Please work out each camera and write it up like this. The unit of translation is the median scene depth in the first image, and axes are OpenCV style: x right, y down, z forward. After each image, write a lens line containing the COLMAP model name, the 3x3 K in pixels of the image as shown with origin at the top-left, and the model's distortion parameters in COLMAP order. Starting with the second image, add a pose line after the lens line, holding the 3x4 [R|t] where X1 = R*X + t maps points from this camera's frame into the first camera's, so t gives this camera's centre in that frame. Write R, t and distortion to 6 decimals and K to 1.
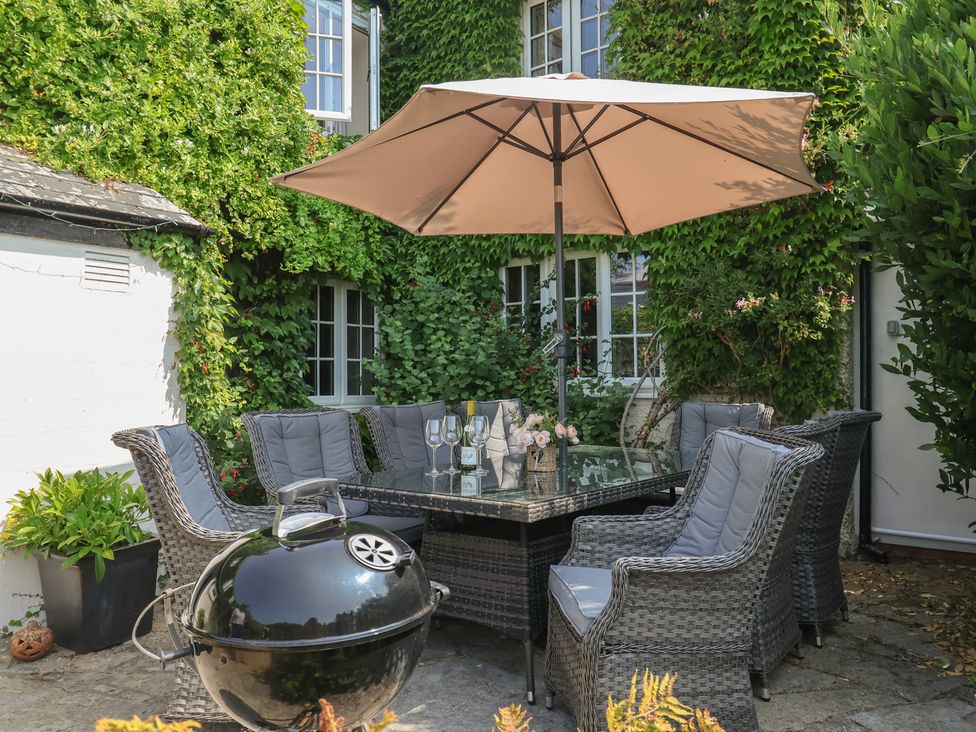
lens RADIAL K [[820.7, 0, 492.9], [0, 820.7, 370.6], [0, 0, 1]] dist [0.011479, -0.008036]
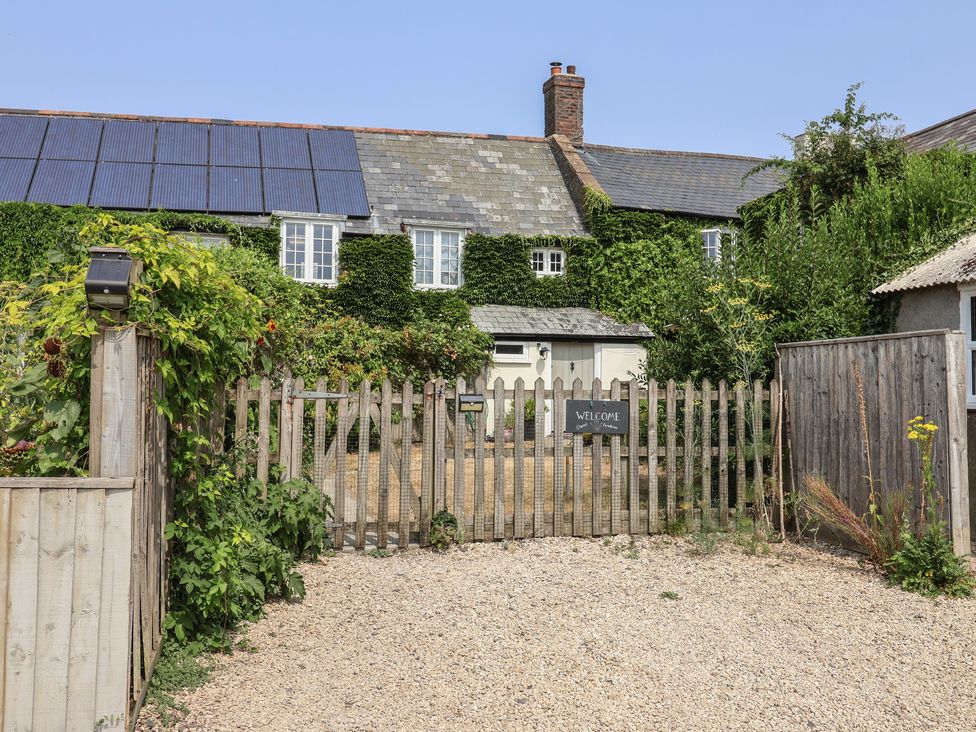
lens RADIAL K [[820.7, 0, 482.3], [0, 820.7, 366.0], [0, 0, 1]] dist [0.011479, -0.008036]
pose [[0.797214, -0.013020, -0.603556, 1.070157], [0.003858, 0.999857, -0.016473, 0.016497], [0.603684, 0.010804, 0.797150, -2.053284]]
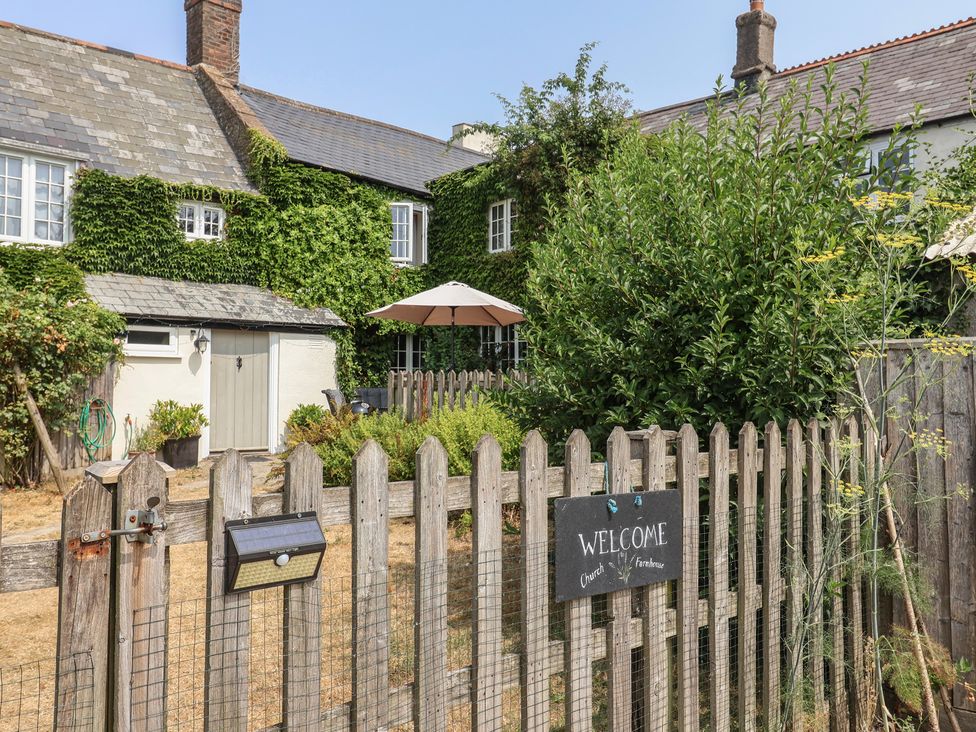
lens RADIAL K [[820.7, 0, 511.8], [0, 820.7, 363.2], [0, 0, 1]] dist [0.011479, -0.008036]
pose [[0.987196, 0.000423, -0.159510, 0.598021], [-0.002036, 0.999948, -0.009950, -0.008833], [0.159498, 0.010147, 0.987146, -1.535018]]
